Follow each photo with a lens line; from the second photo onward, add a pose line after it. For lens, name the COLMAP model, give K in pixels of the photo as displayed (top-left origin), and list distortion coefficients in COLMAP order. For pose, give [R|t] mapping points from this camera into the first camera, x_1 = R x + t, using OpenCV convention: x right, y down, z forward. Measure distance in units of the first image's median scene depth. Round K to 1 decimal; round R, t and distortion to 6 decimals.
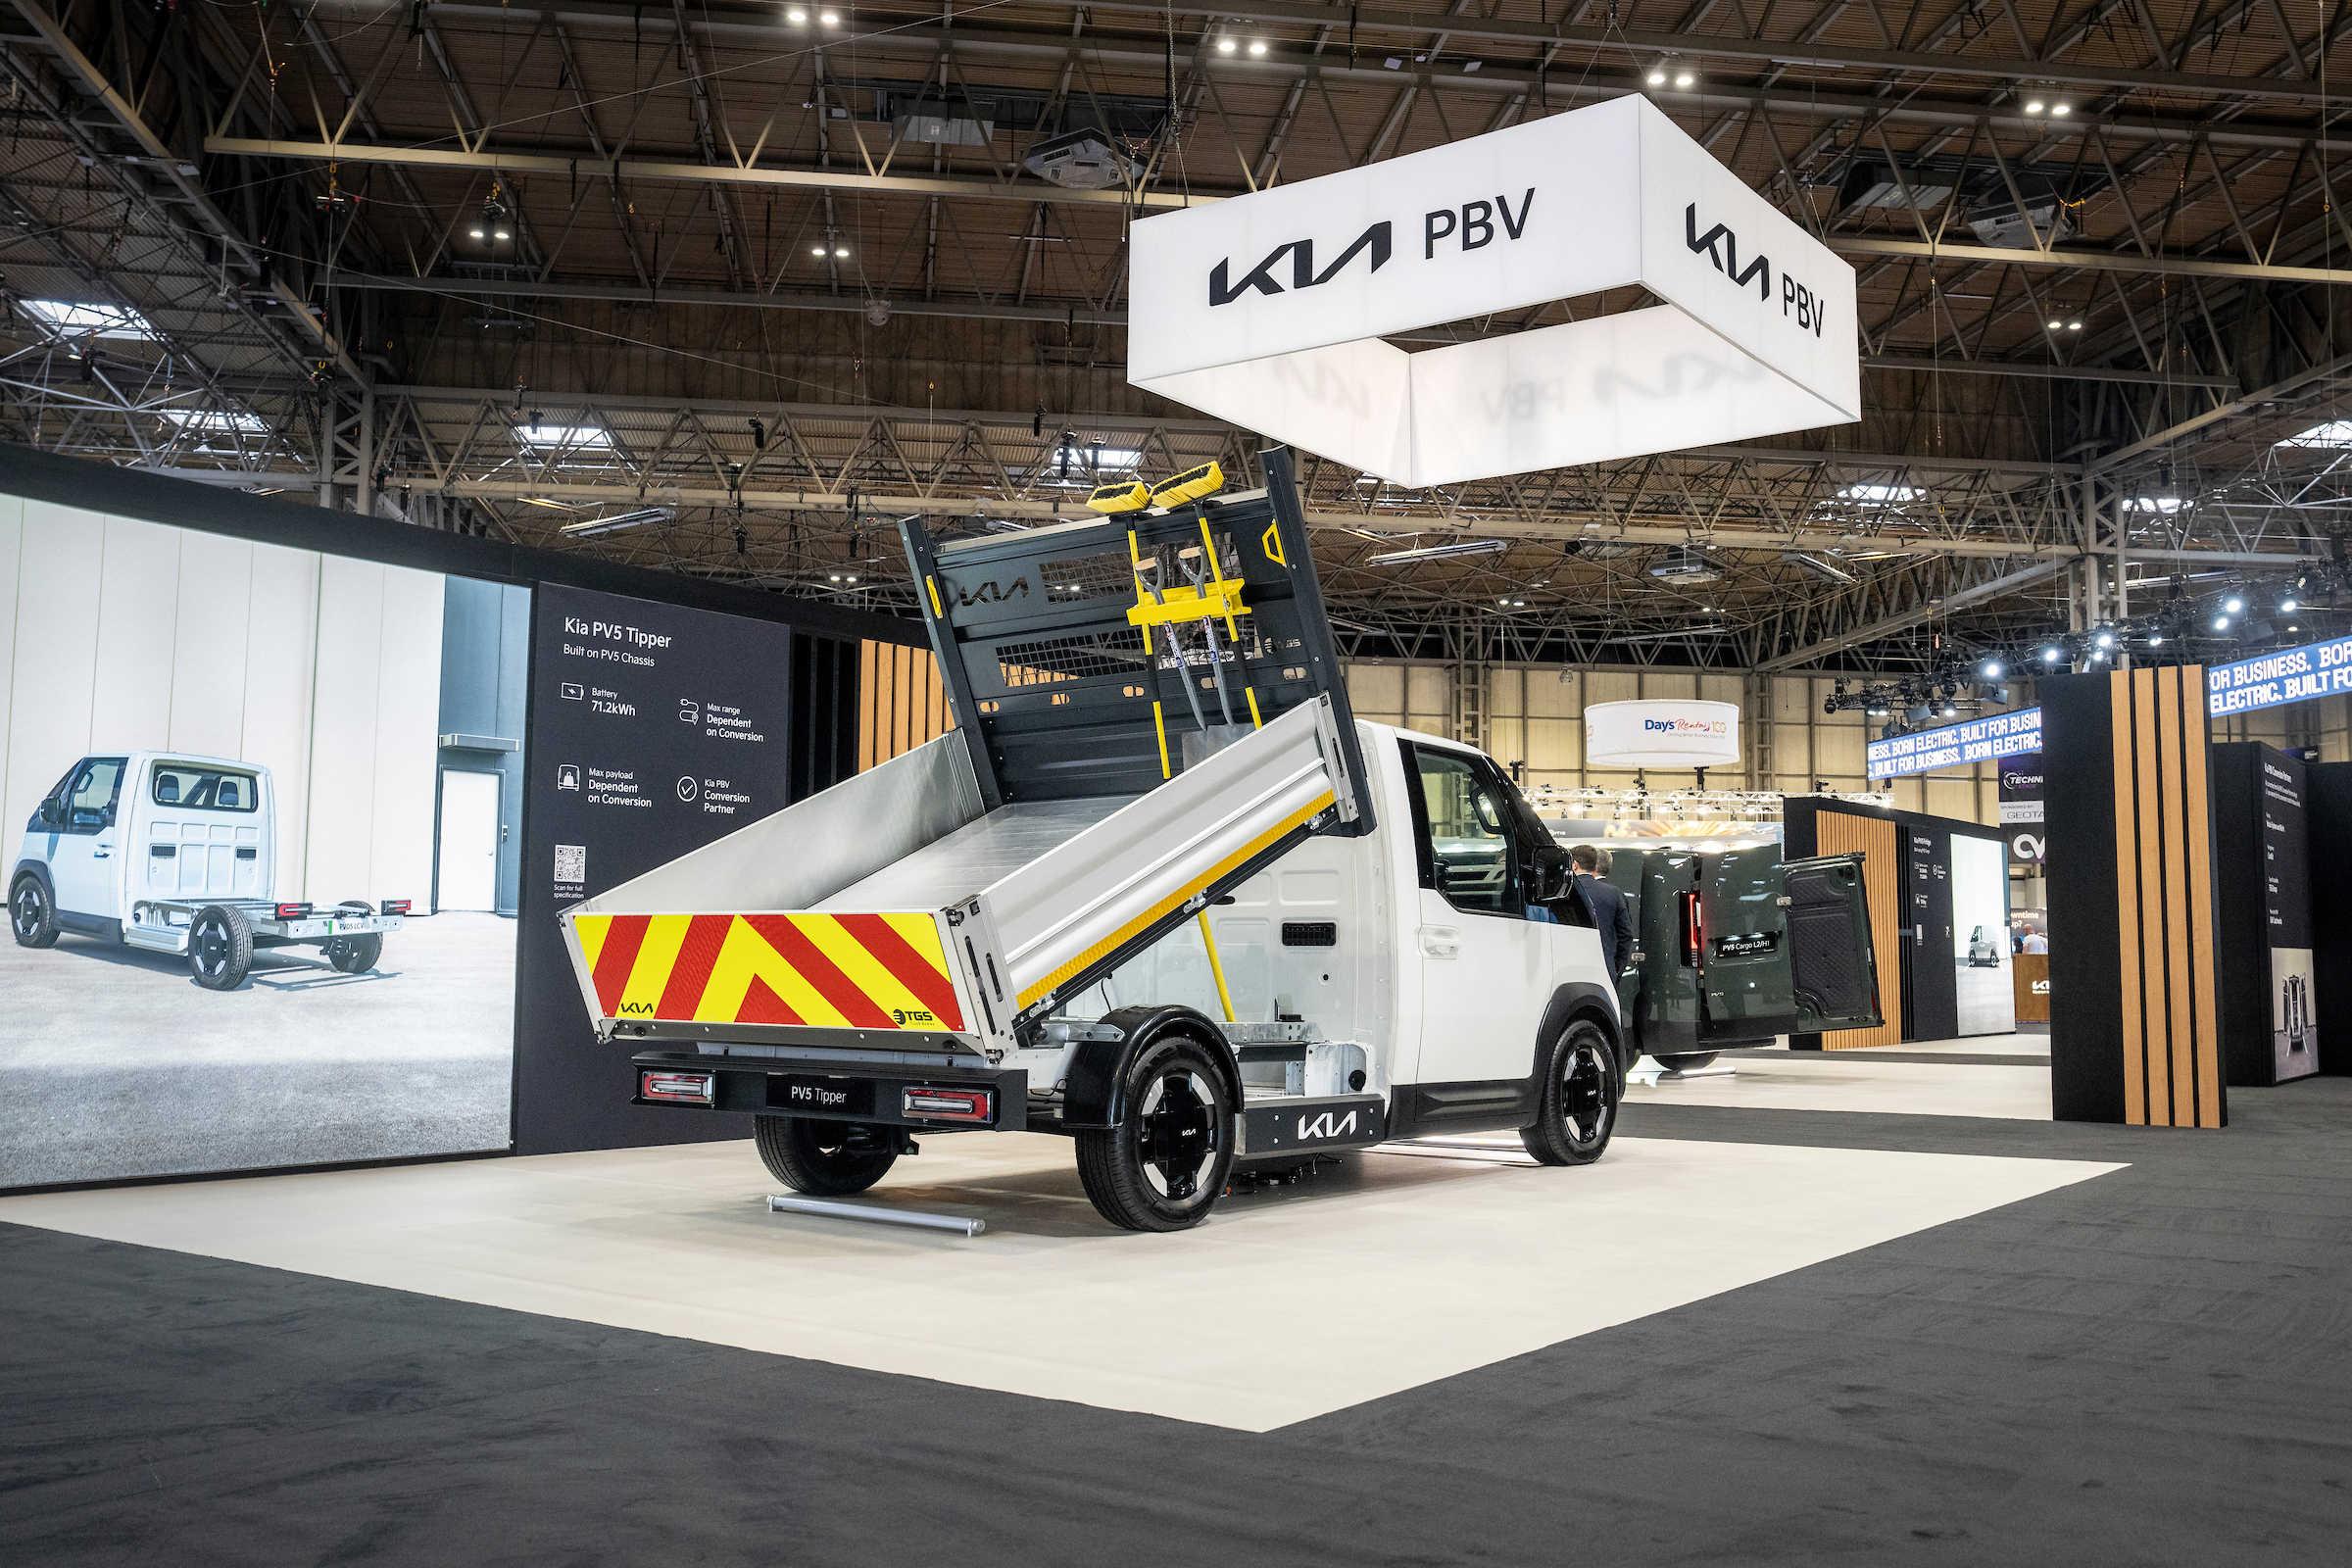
lens RADIAL K [[2086.0, 0, 1176.0], [0, 2086.0, 784.0], [0, 0, 1]] dist [0.041717, 0.003036]
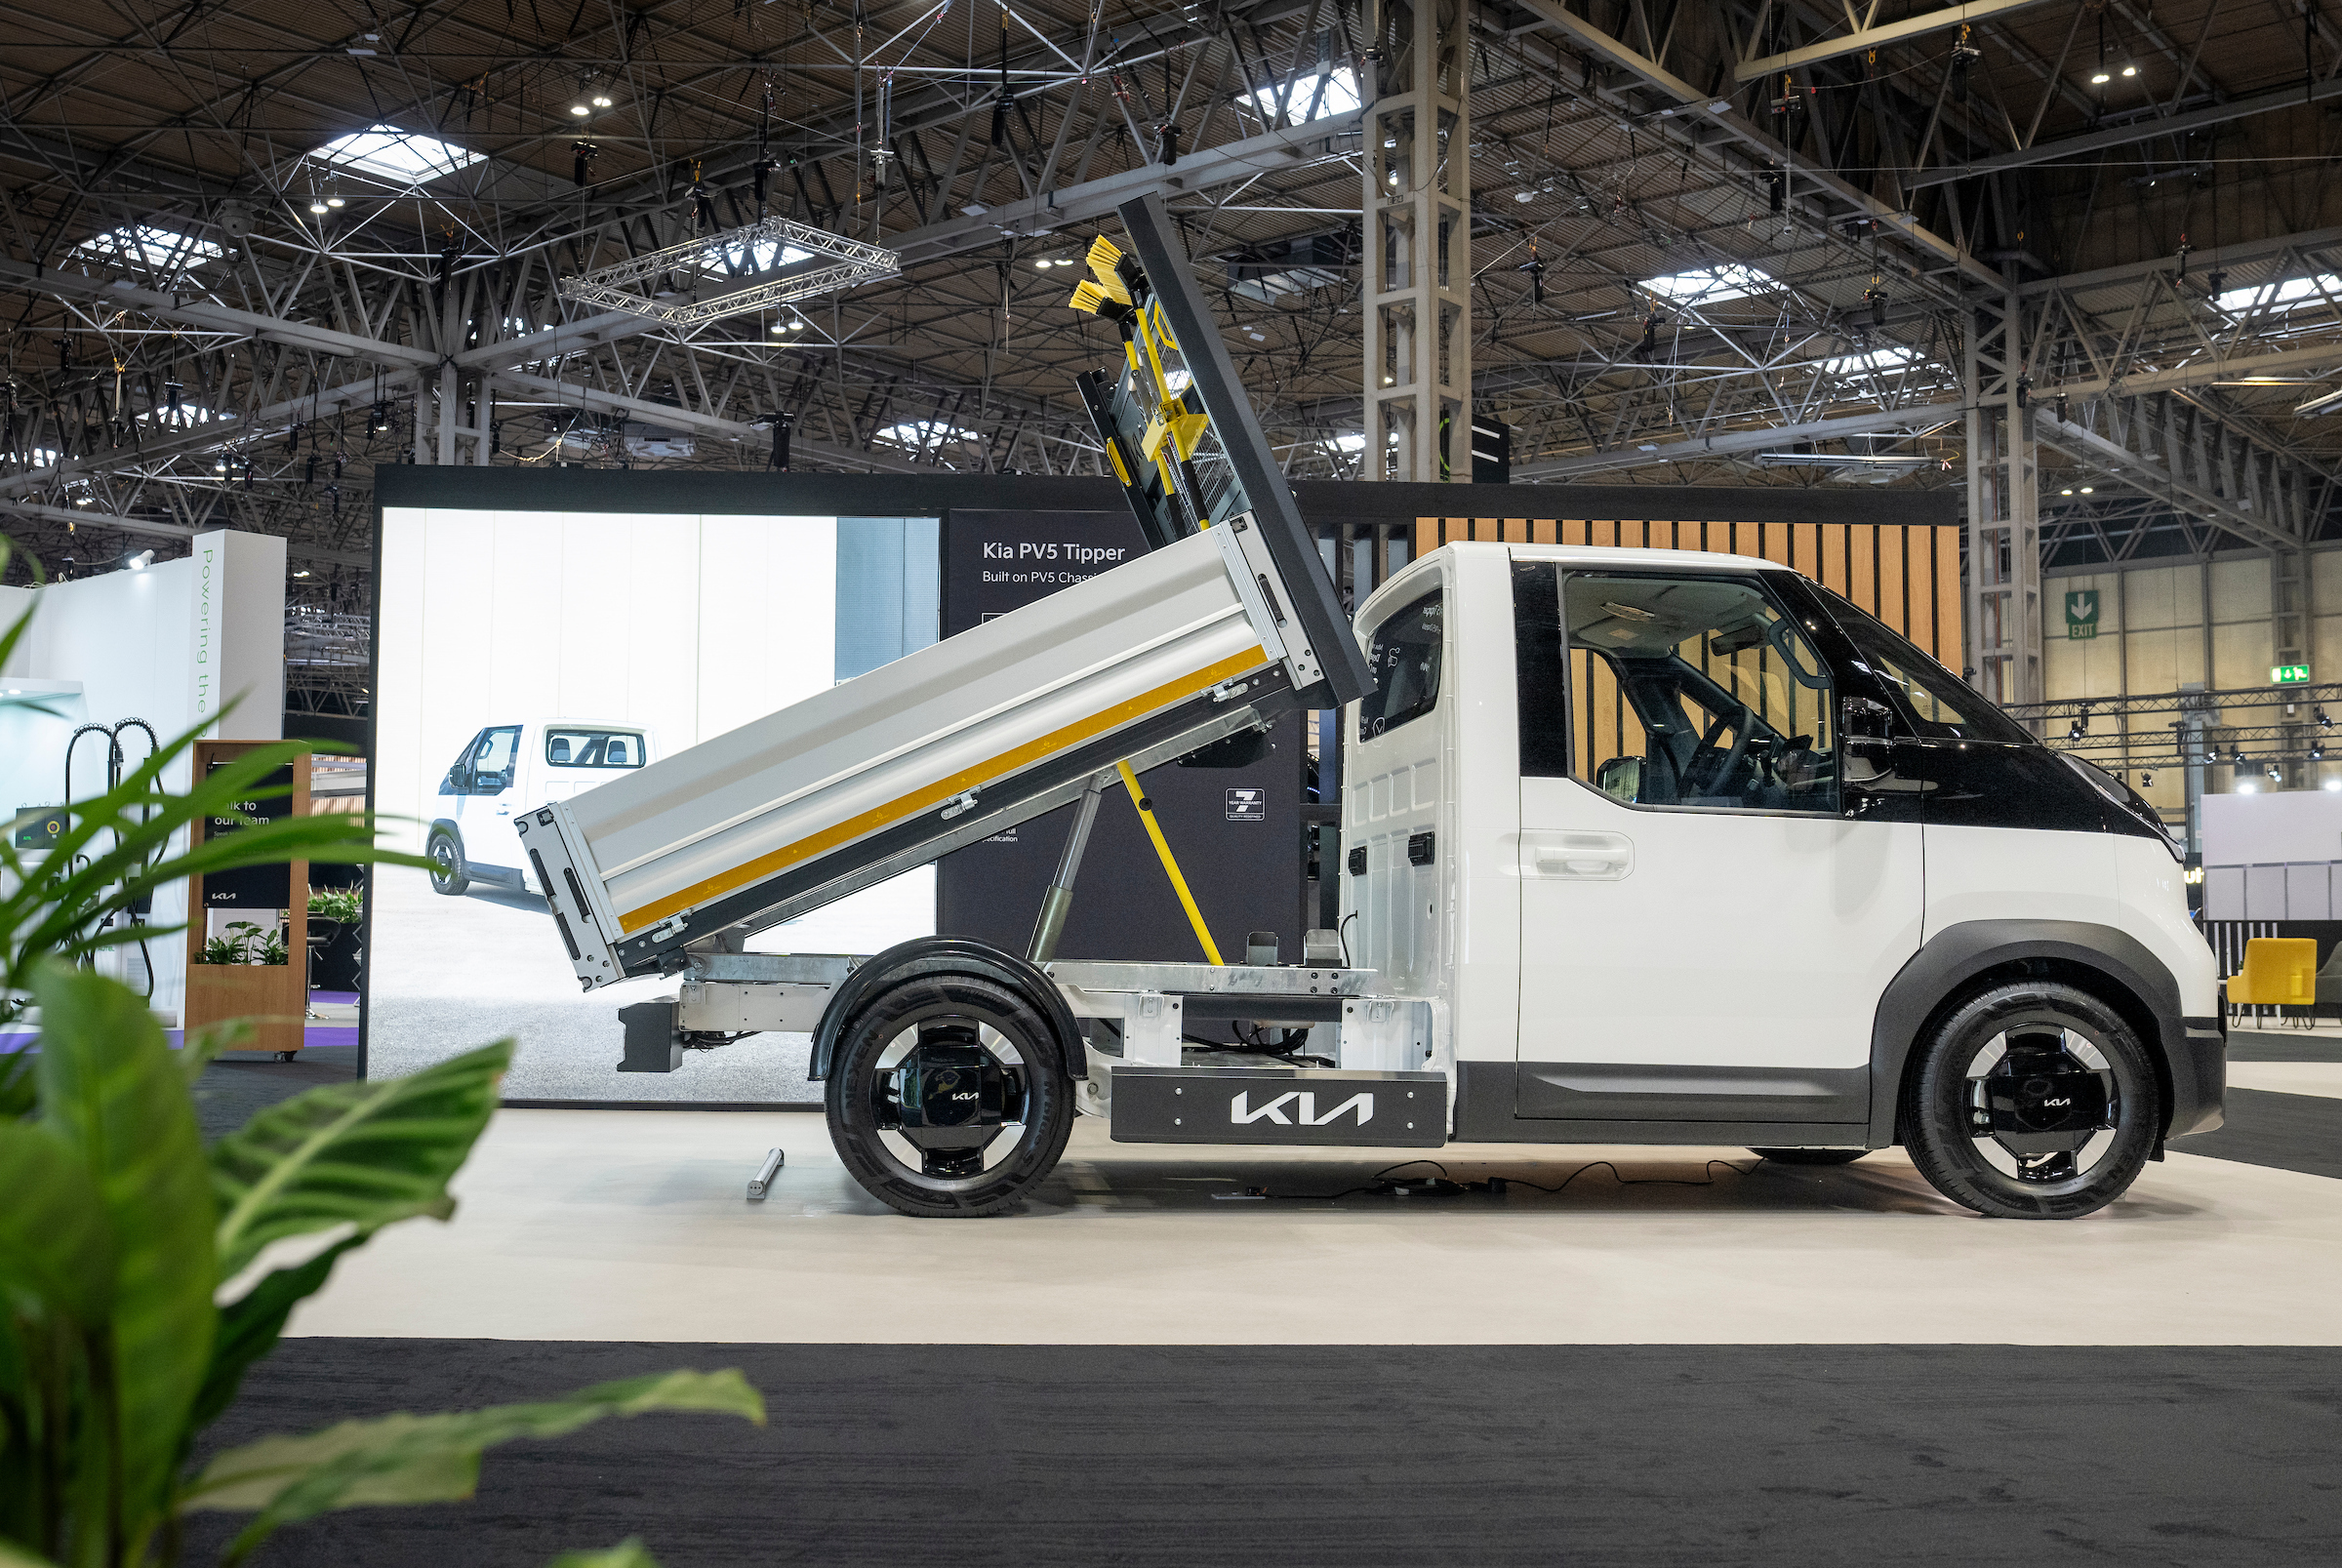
lens RADIAL K [[2356.5, 0, 1001.8], [0, 2356.5, 779.9], [0, 0, 1]] dist [-0.001646, 0.021127]
pose [[0.636986, -0.057545, -0.768725, 0.561371], [0.062902, 0.997765, -0.022568, 0.054680], [0.768305, -0.033978, 0.639182, 0.356764]]
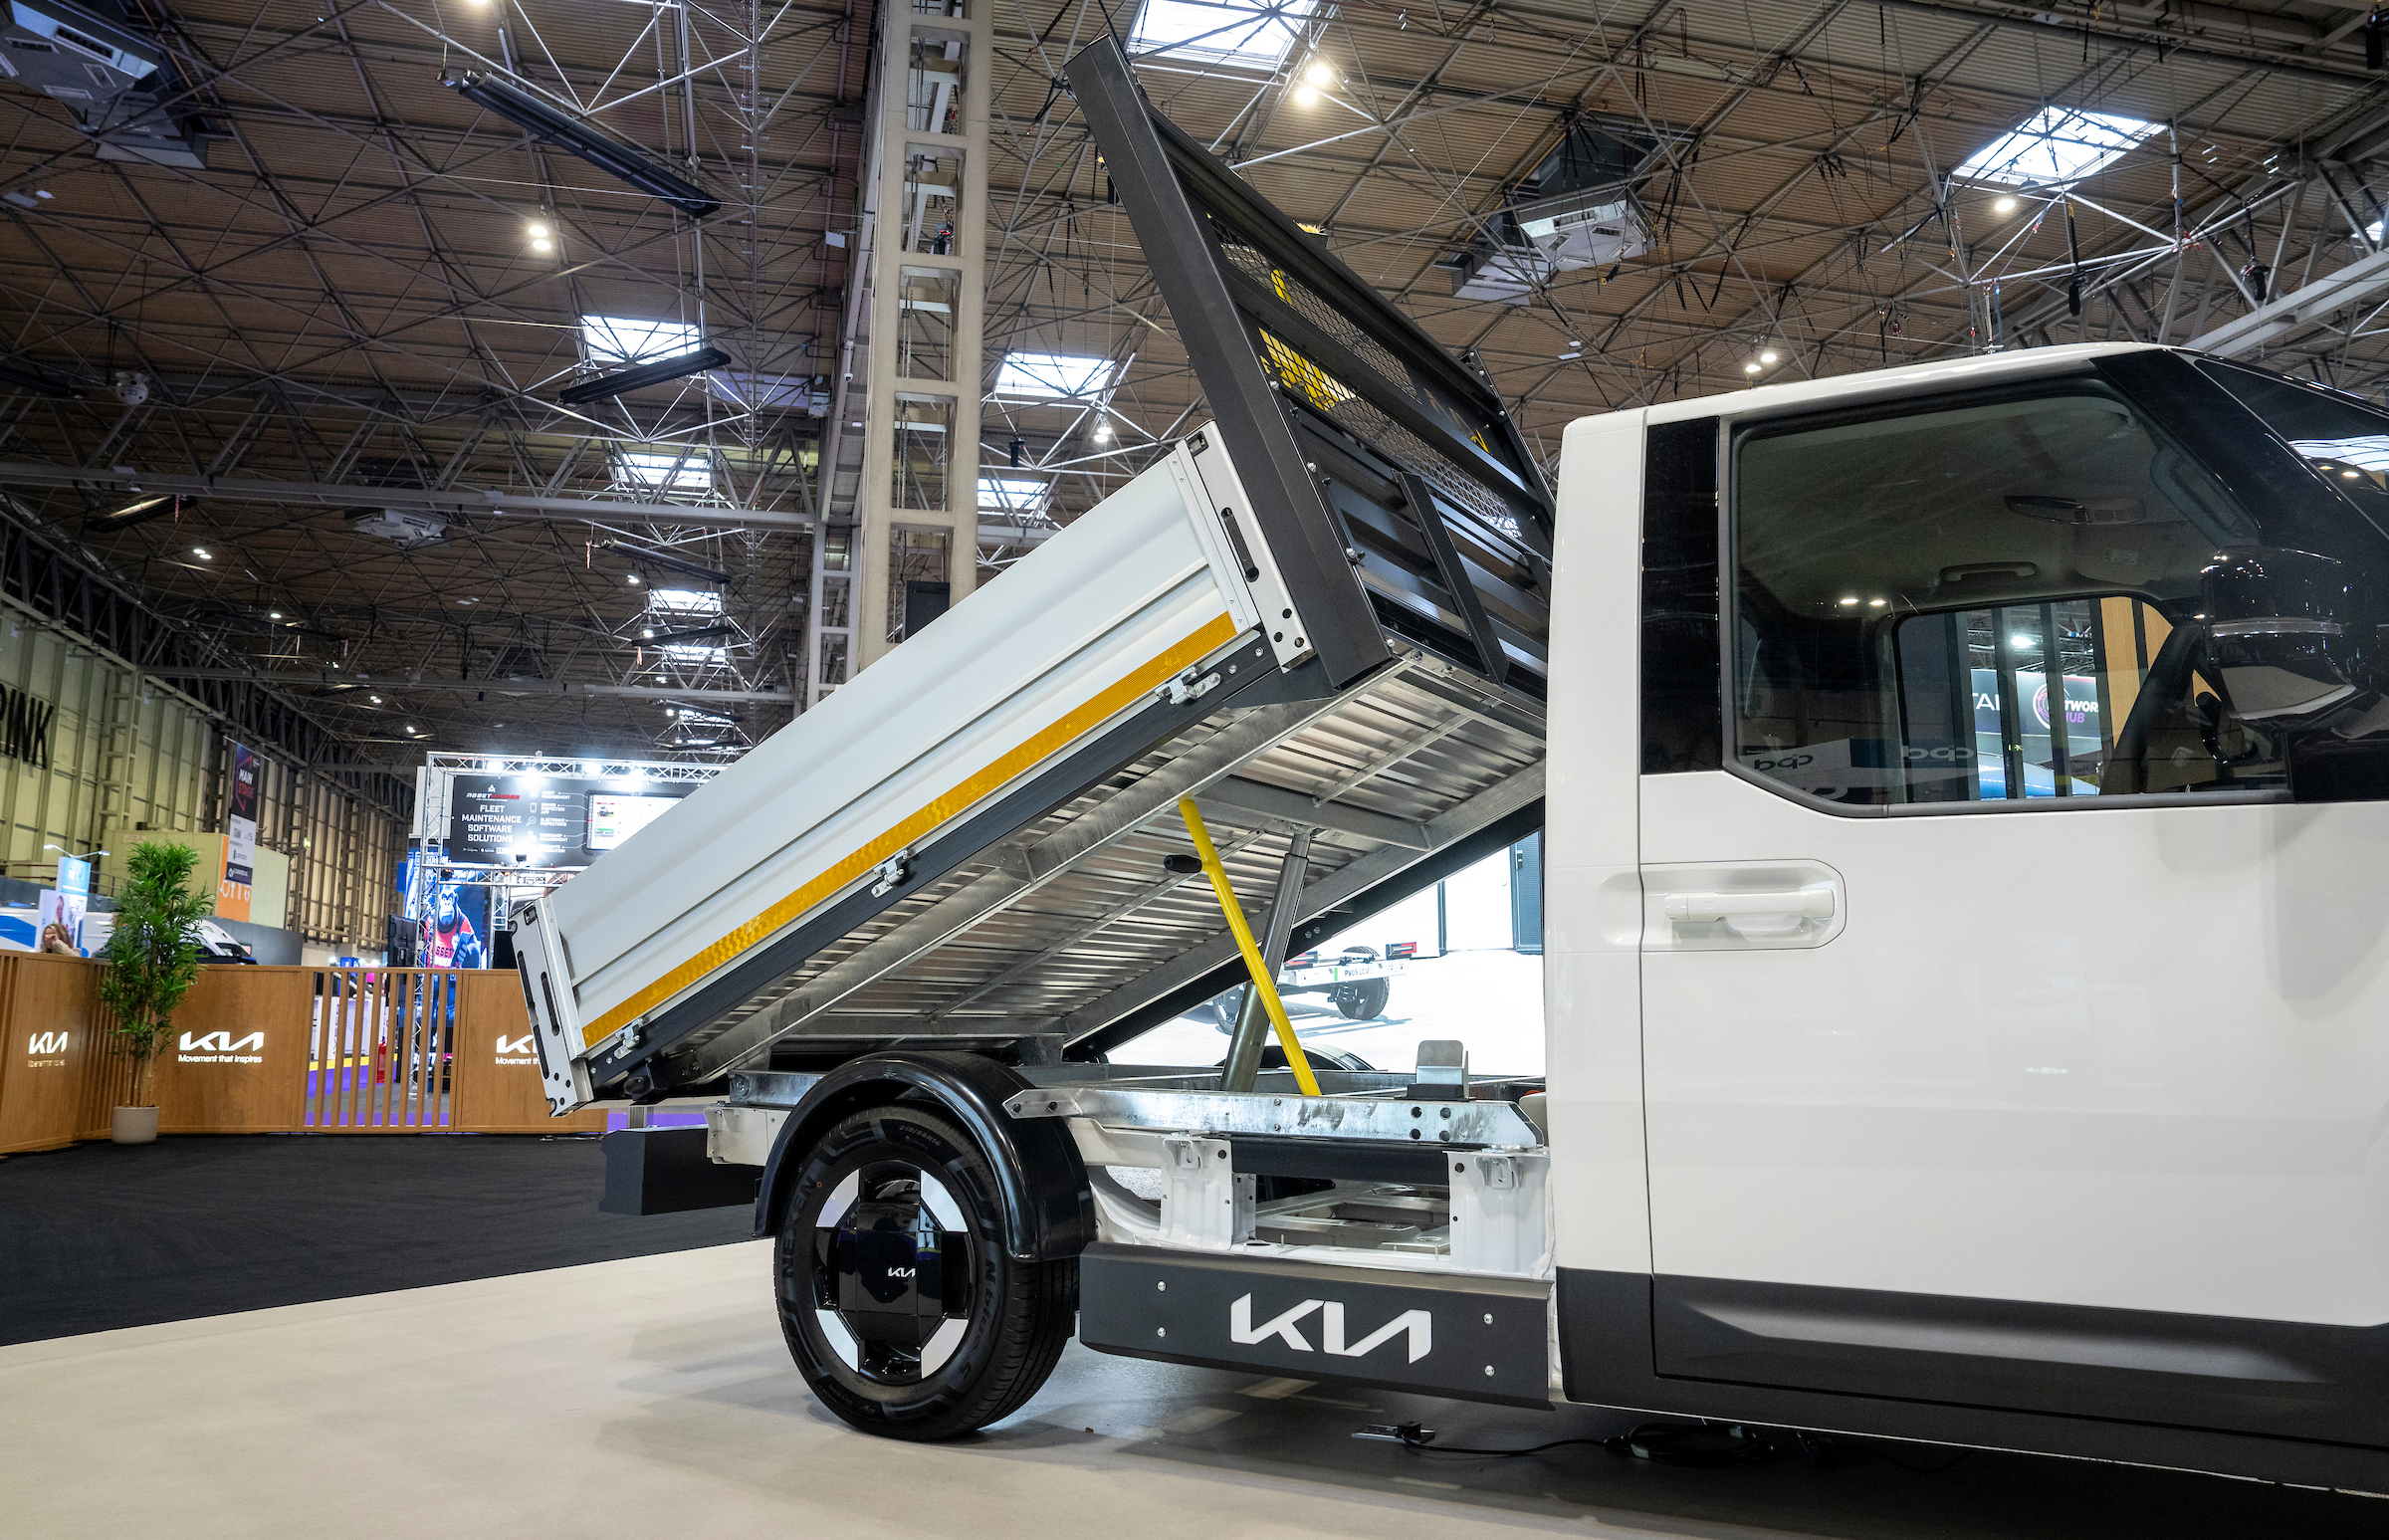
lens RADIAL K [[1732.3, 0, 1151.8], [0, 1732.3, 742.1], [0, 0, 1]] dist [-0.120131, 0.084809]
pose [[0.097264, -0.169488, -0.980721, 0.401107], [0.085811, 0.983152, -0.161398, 0.083329], [0.991552, -0.068458, 0.110169, 0.818693]]
